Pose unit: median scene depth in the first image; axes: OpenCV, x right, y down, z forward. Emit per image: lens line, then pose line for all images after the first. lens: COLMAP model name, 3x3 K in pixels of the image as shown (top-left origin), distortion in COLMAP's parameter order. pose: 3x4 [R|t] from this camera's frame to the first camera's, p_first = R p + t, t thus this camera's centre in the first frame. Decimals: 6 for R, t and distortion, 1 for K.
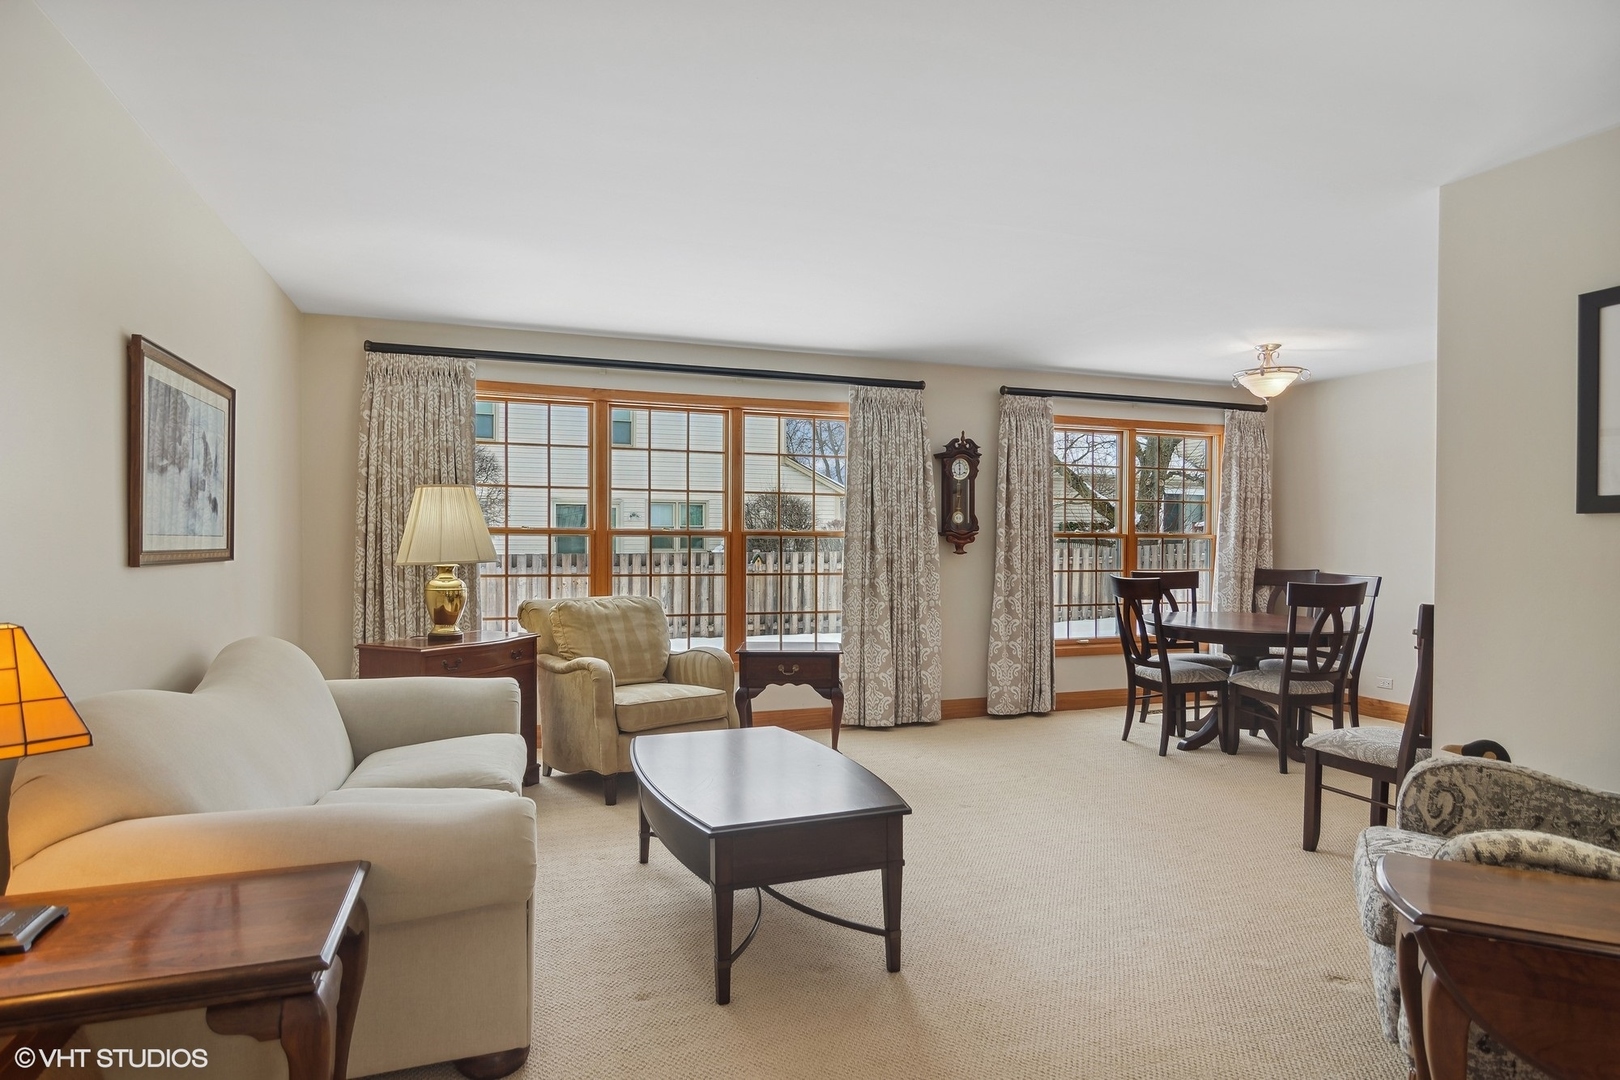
lens RADIAL K [[885.8, 0, 812.6], [0, 885.8, 536.0], [0, 0, 1]] dist [0.006963, 0.003077]
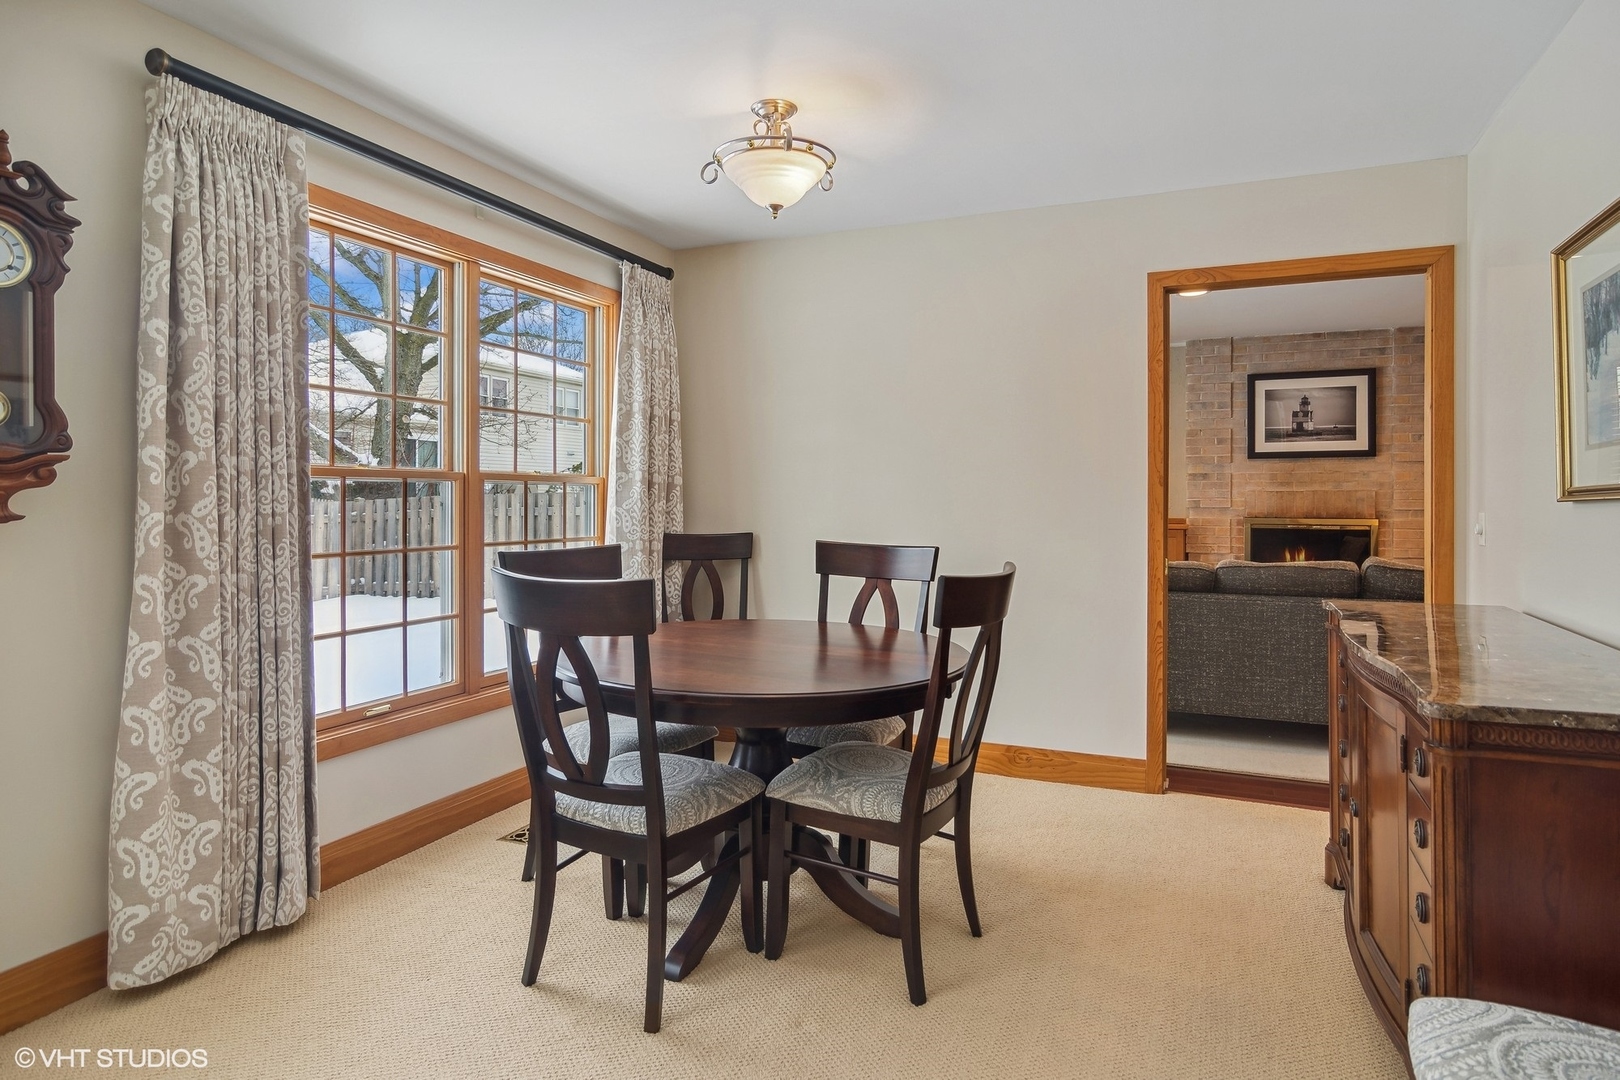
lens RADIAL K [[899.4, 0, 808.3], [0, 899.4, 504.2], [0, 0, 1]] dist [0.000809, -0.001040]
pose [[0.678898, -0.009100, 0.734176, 0.126927], [-0.001683, 0.999901, 0.013950, 0.008821], [-0.734231, -0.010706, 0.678815, 0.564794]]
